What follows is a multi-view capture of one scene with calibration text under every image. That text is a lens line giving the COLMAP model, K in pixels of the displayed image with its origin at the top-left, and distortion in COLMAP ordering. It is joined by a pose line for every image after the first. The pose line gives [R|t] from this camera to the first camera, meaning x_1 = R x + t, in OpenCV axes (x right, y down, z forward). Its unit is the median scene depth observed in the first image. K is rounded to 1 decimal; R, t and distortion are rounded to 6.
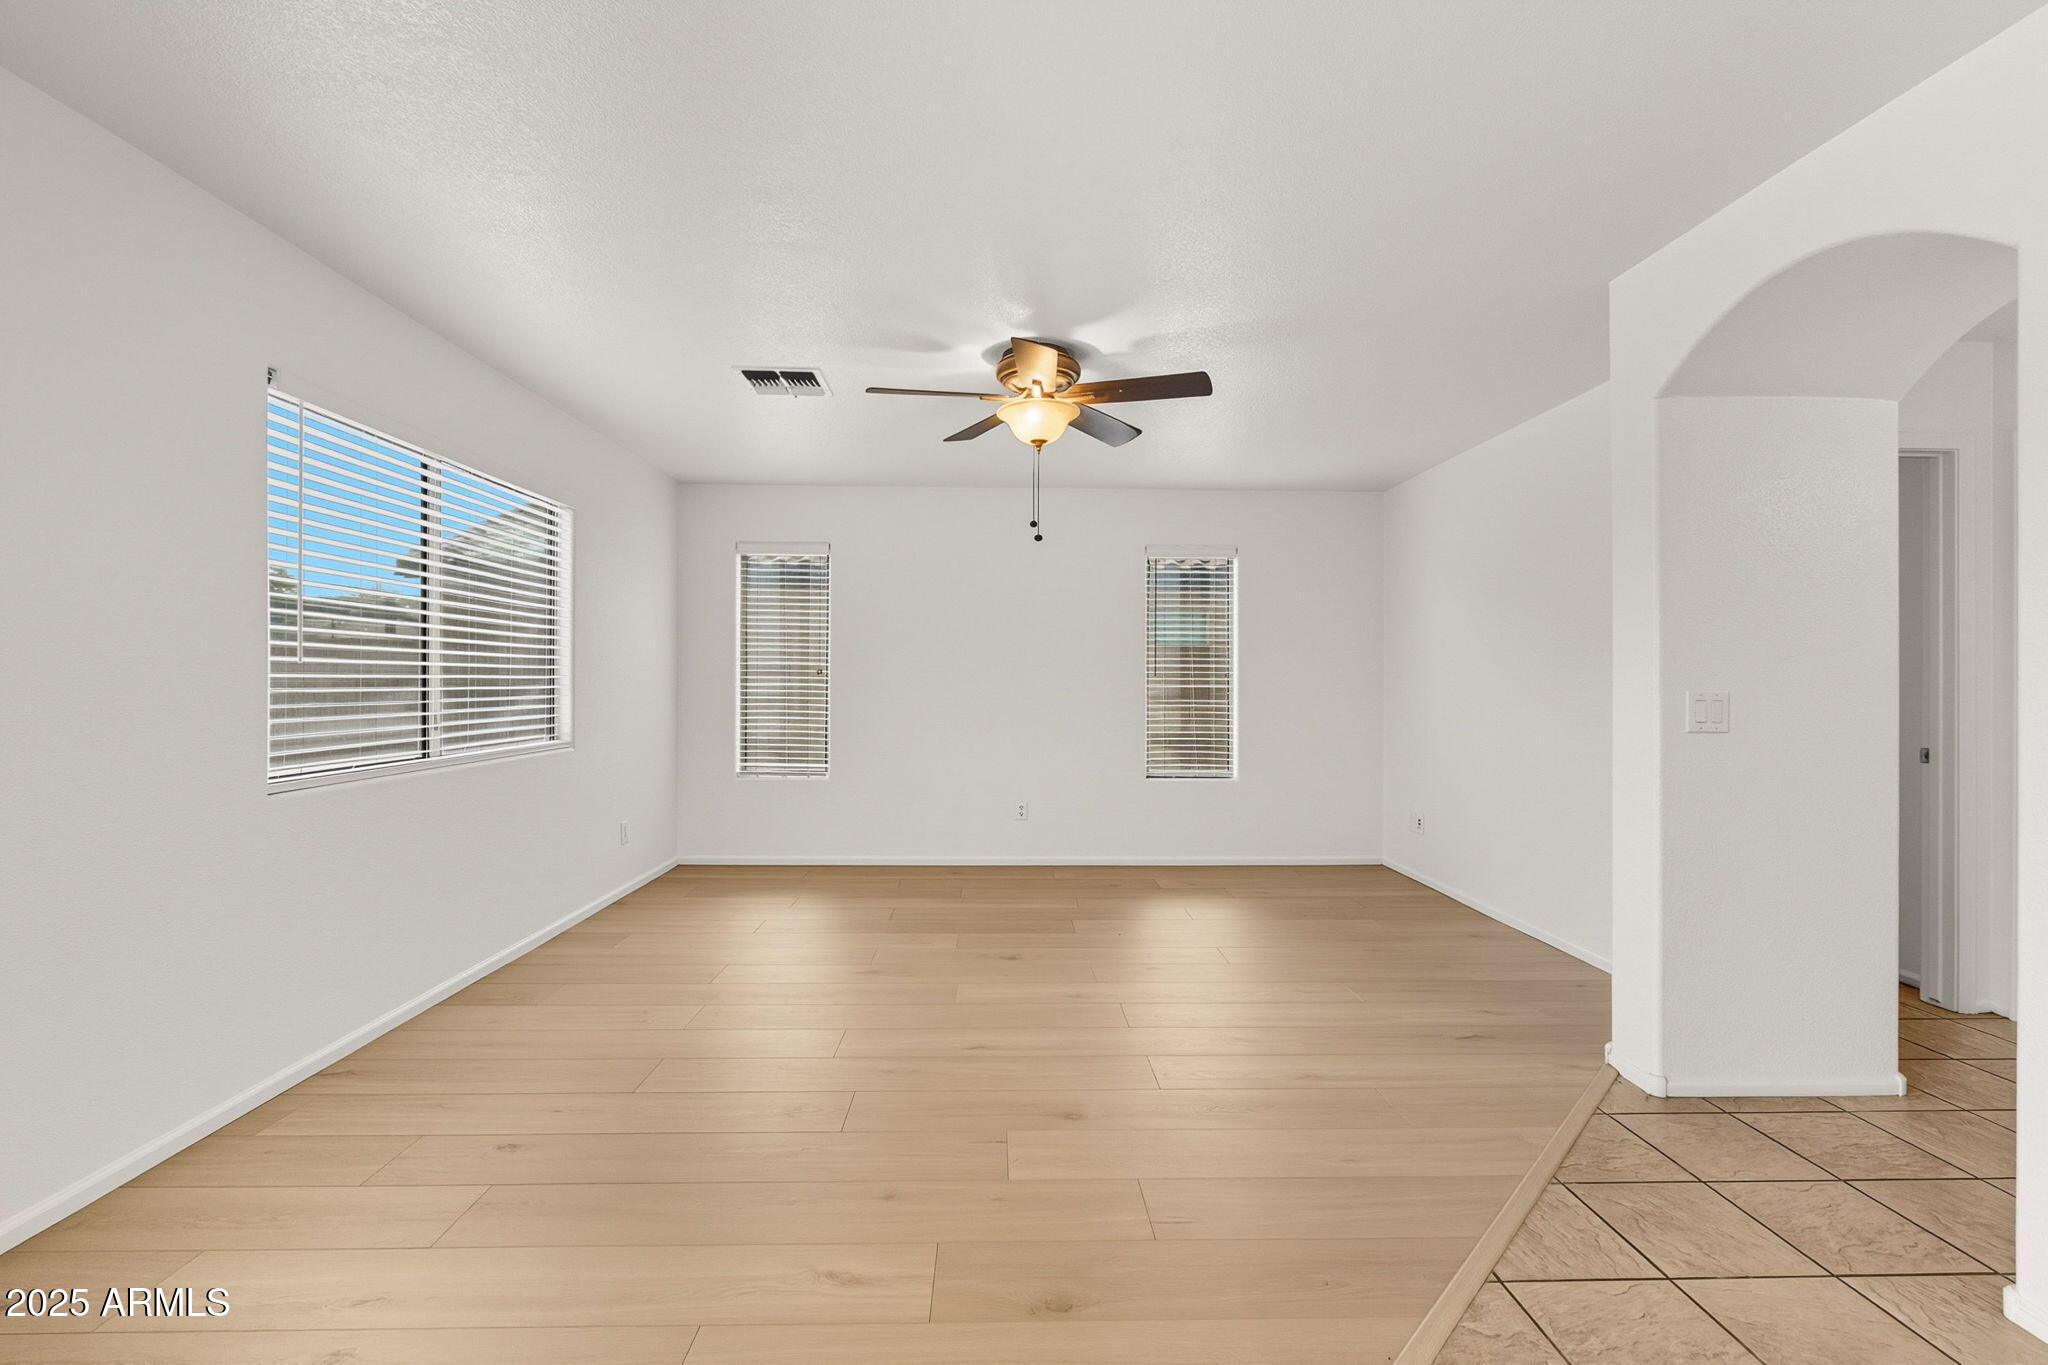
lens RADIAL K [[898.7, 0, 1016.6], [0, 898.7, 685.1], [0, 0, 1]] dist [-0.002595, -0.000468]
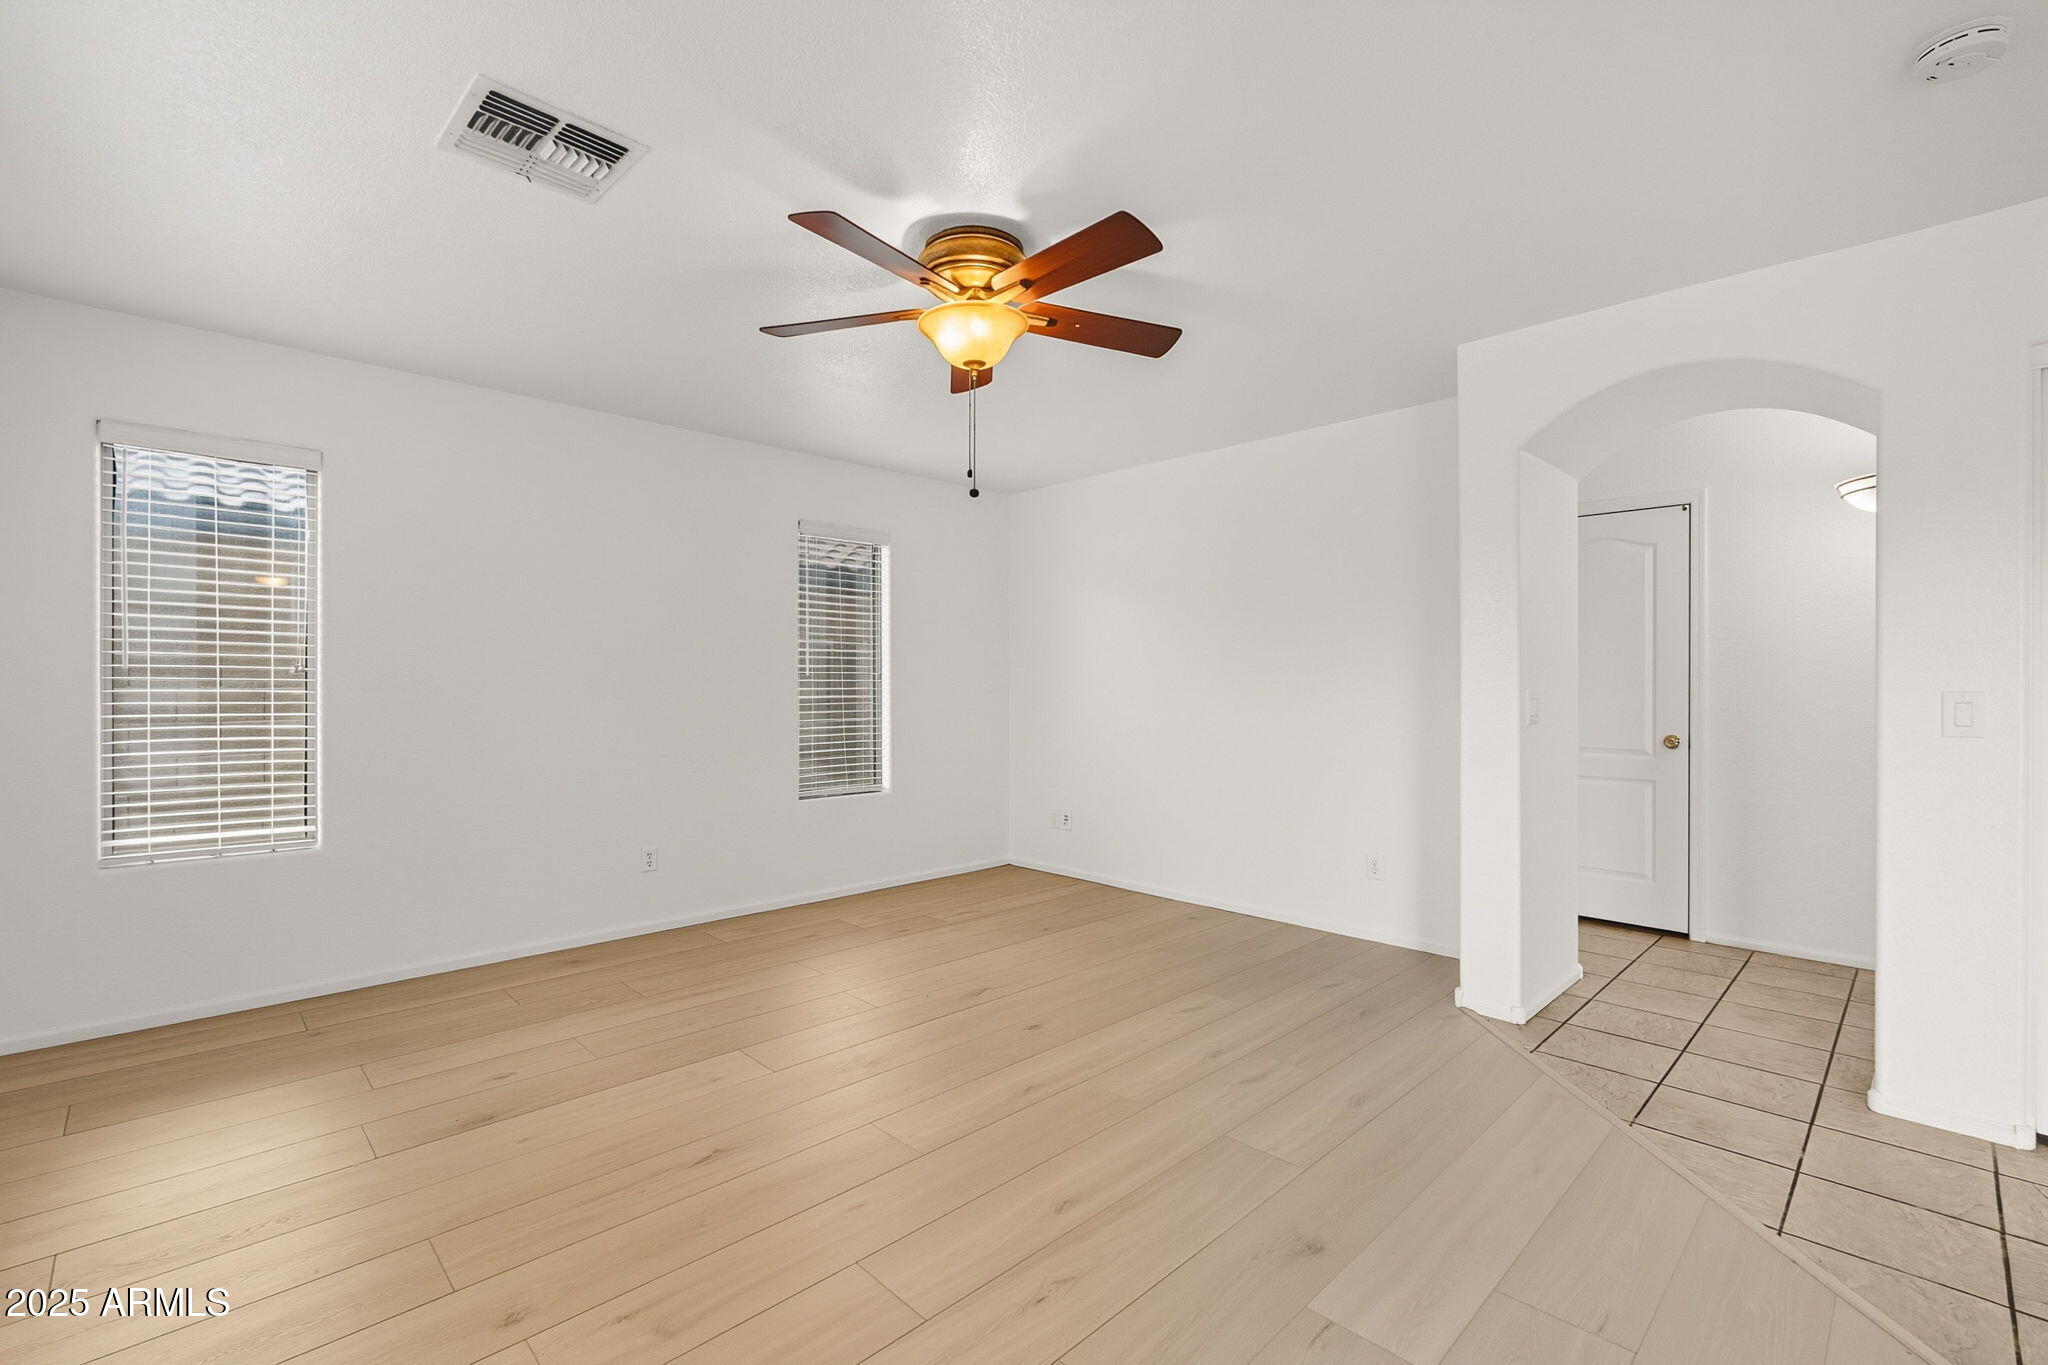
lens RADIAL K [[898.7, 0, 1022.3], [0, 898.7, 675.8], [0, 0, 1]] dist [-0.002595, -0.000468]
pose [[0.732662, 0.002225, 0.680589, -0.268690], [0.005867, 0.999937, -0.009584, -0.002043], [-0.680568, 0.011015, 0.732602, 0.249809]]
